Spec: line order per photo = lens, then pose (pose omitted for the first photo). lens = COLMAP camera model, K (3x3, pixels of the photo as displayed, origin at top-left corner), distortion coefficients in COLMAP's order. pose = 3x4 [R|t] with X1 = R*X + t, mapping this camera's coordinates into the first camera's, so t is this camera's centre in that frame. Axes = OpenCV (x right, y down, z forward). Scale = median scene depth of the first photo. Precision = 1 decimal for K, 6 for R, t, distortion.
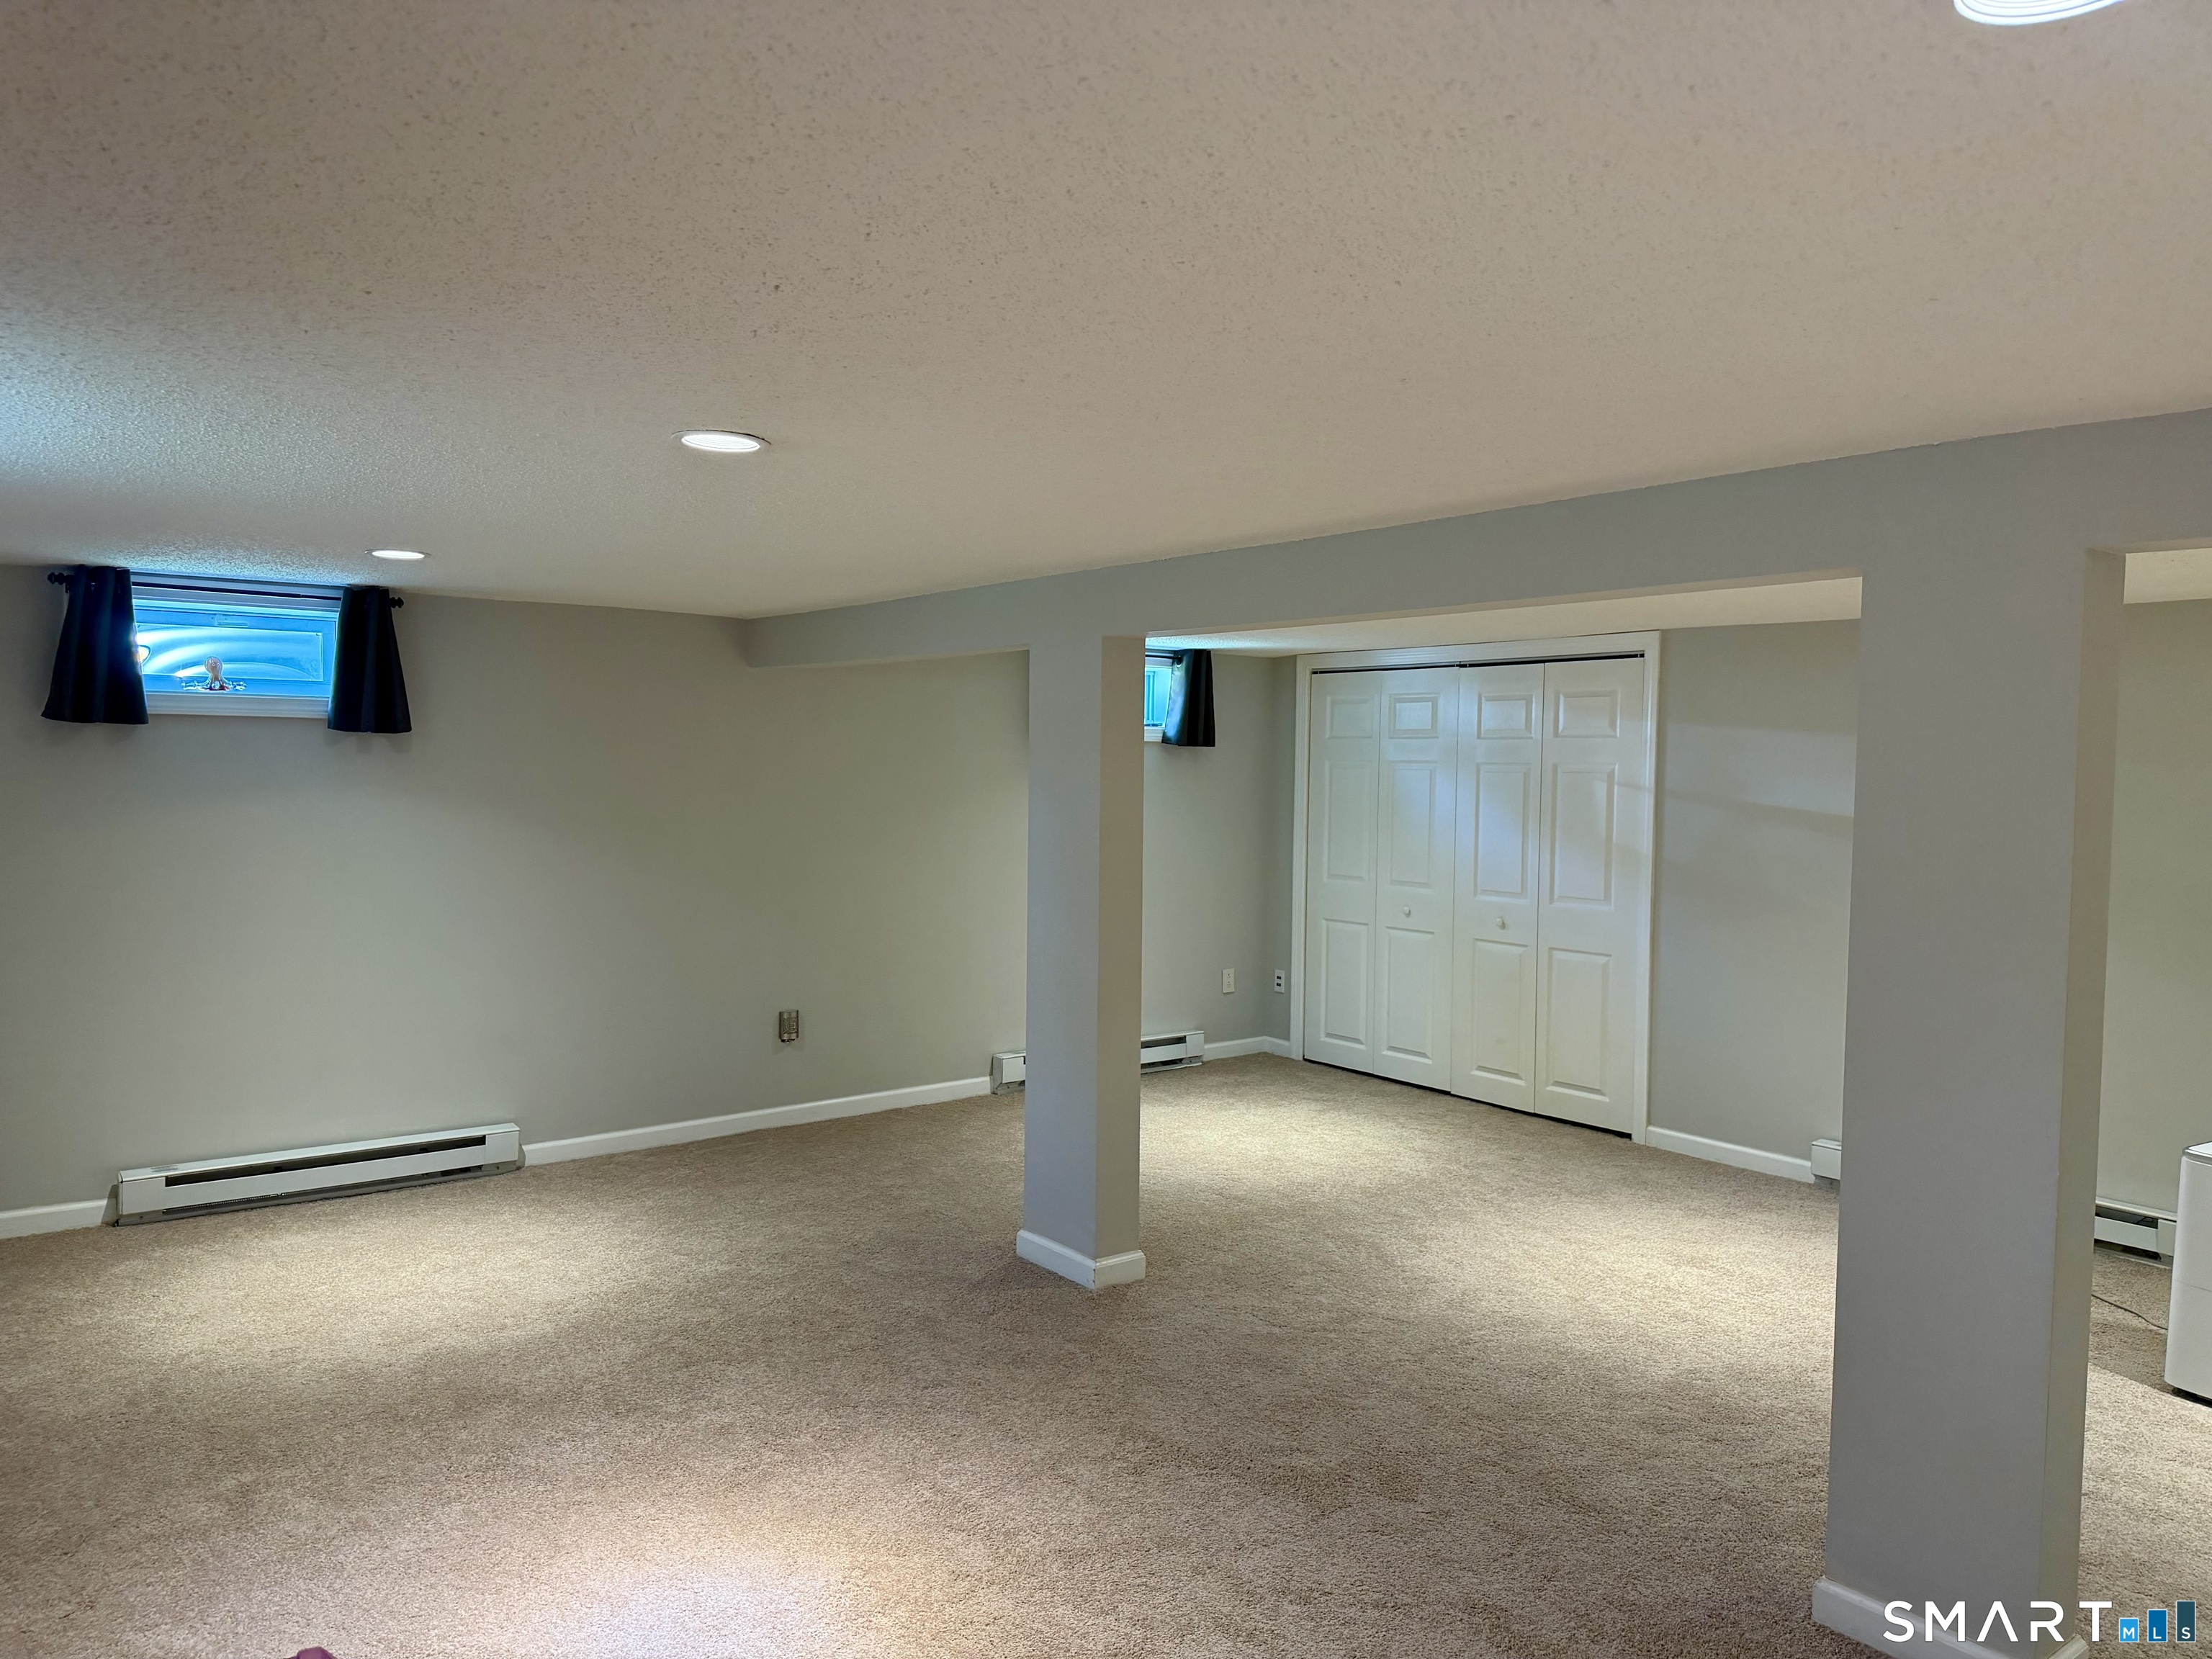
lens RADIAL K [[1540.4, 0, 1103.8], [0, 1540.4, 817.3], [0, 0, 1]] dist [0.045185, -0.055820]
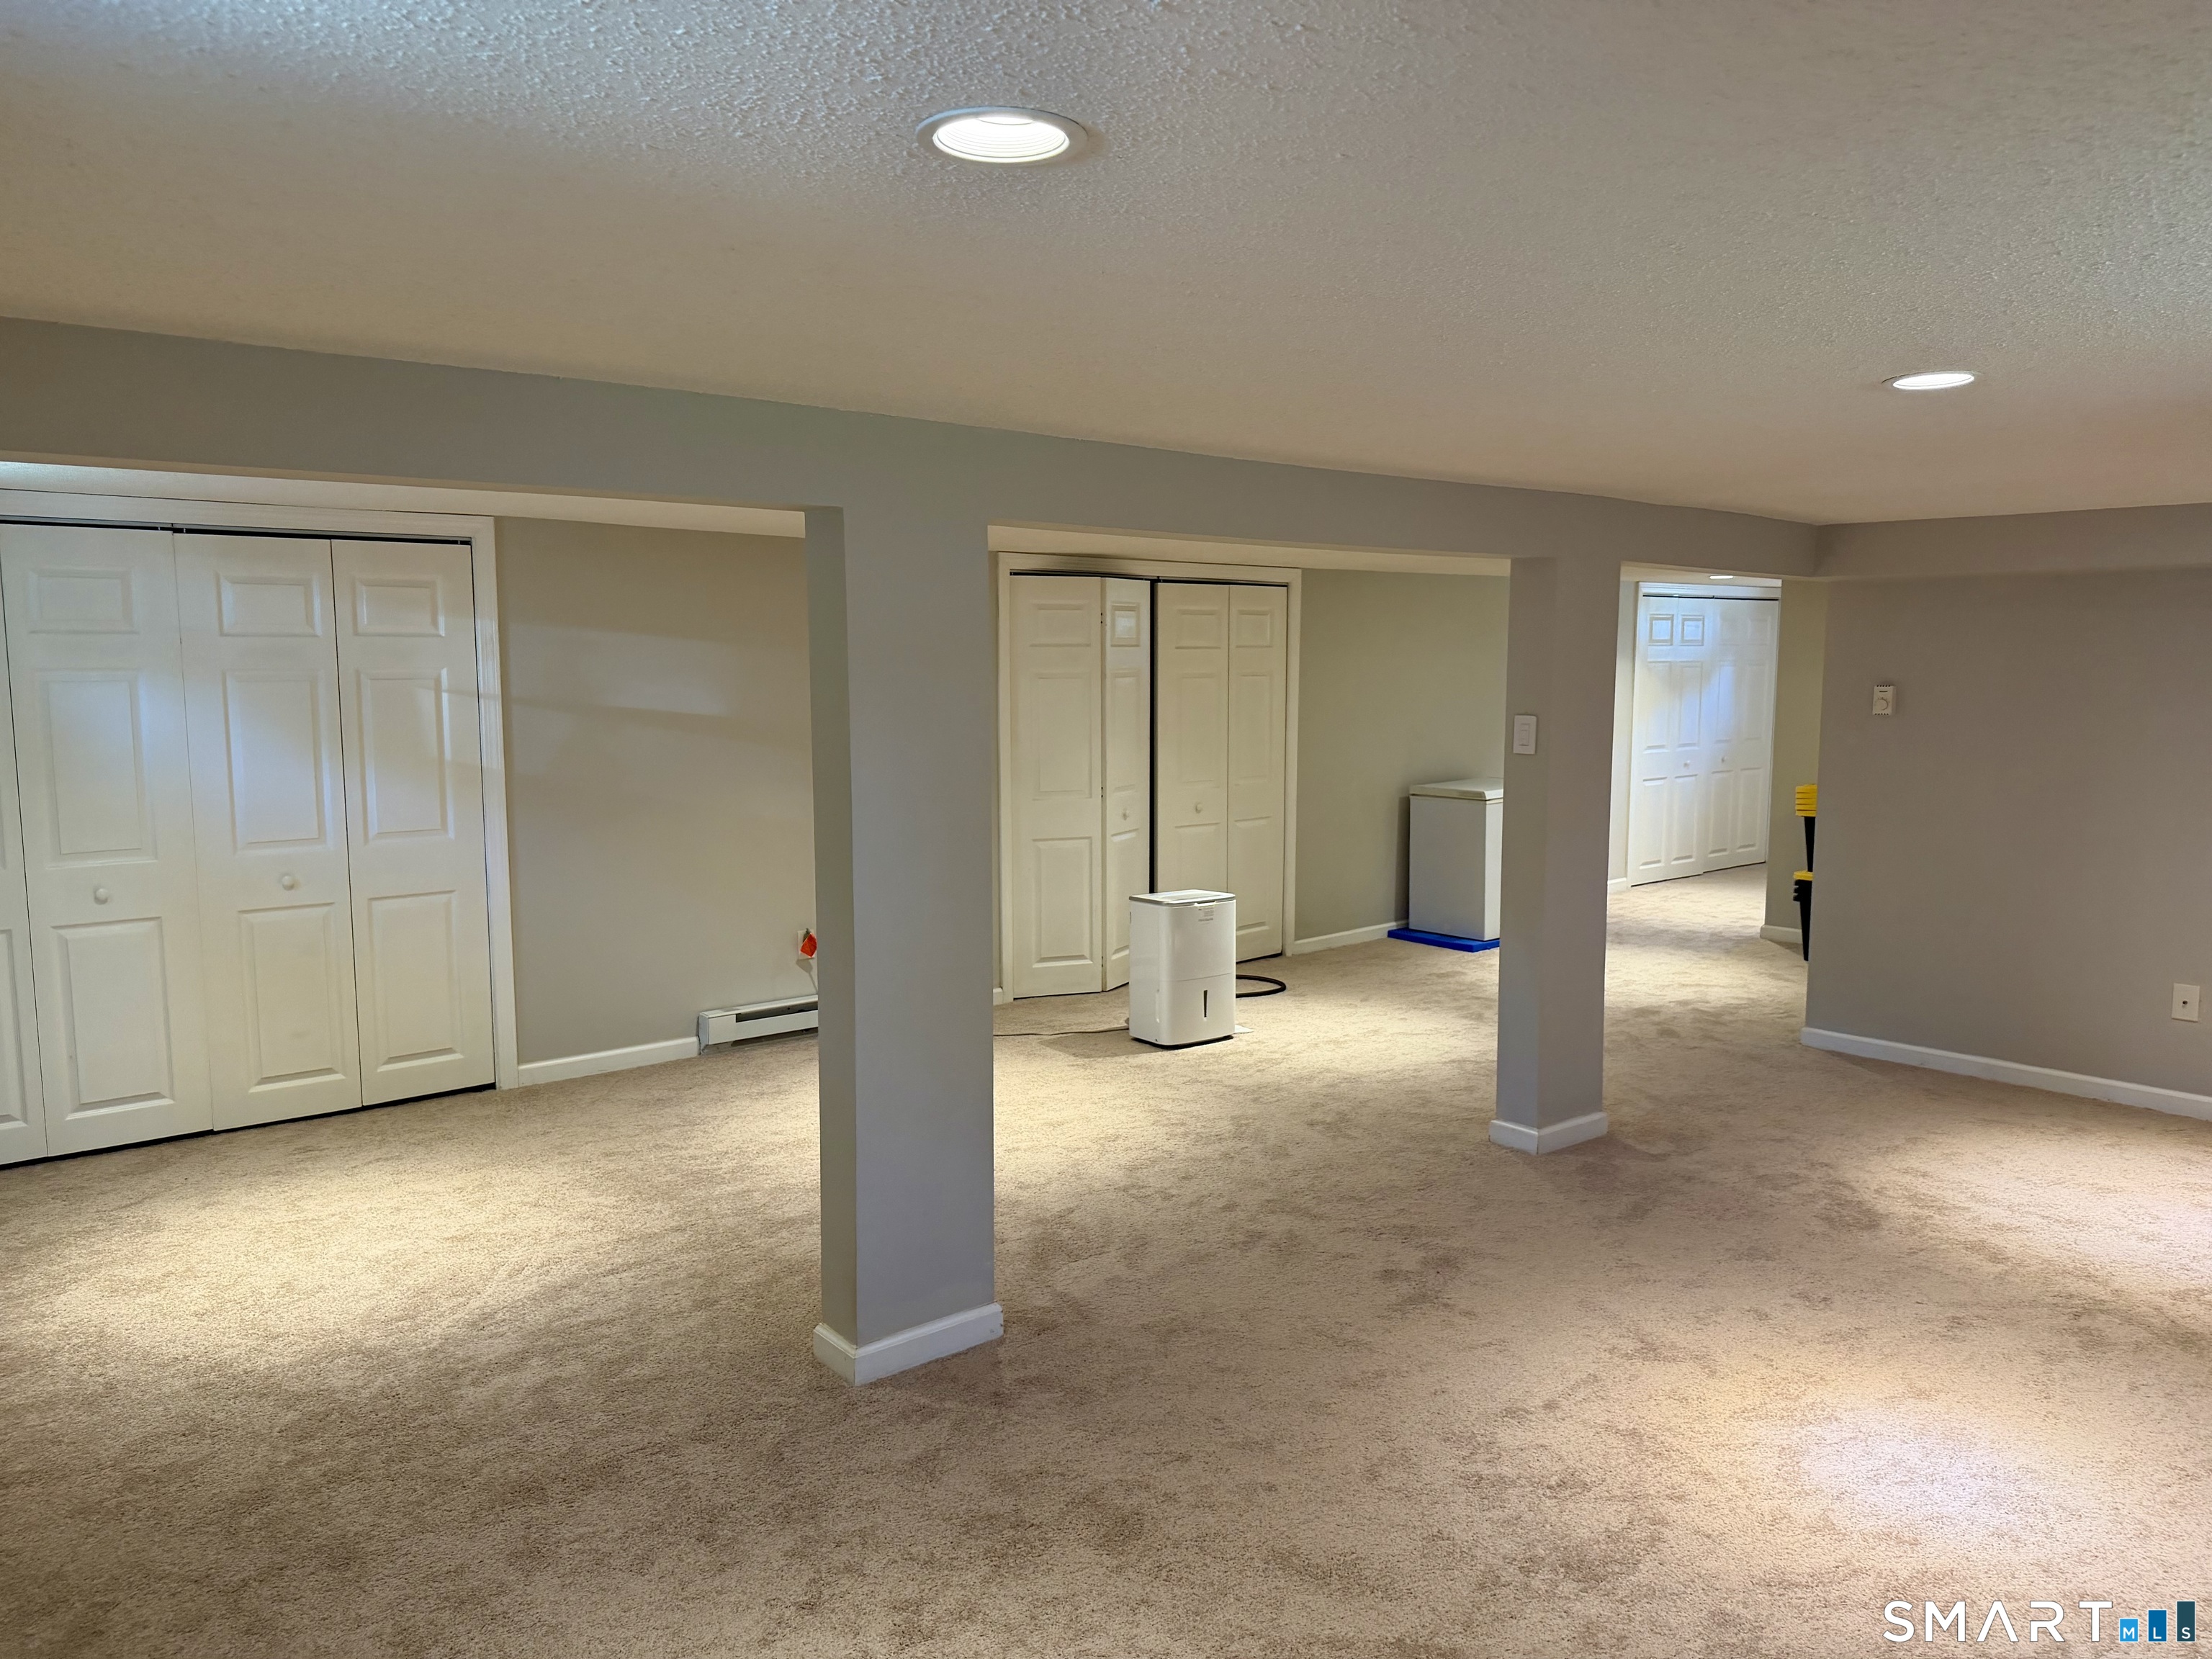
lens RADIAL K [[1540.4, 0, 1096.0], [0, 1540.4, 848.3], [0, 0, 1]] dist [0.045185, -0.055820]
pose [[-0.025014, -0.138166, 0.990093, -0.551794], [0.040091, 0.989468, 0.139091, -0.041798], [-0.998883, 0.043173, -0.019211, 0.678590]]
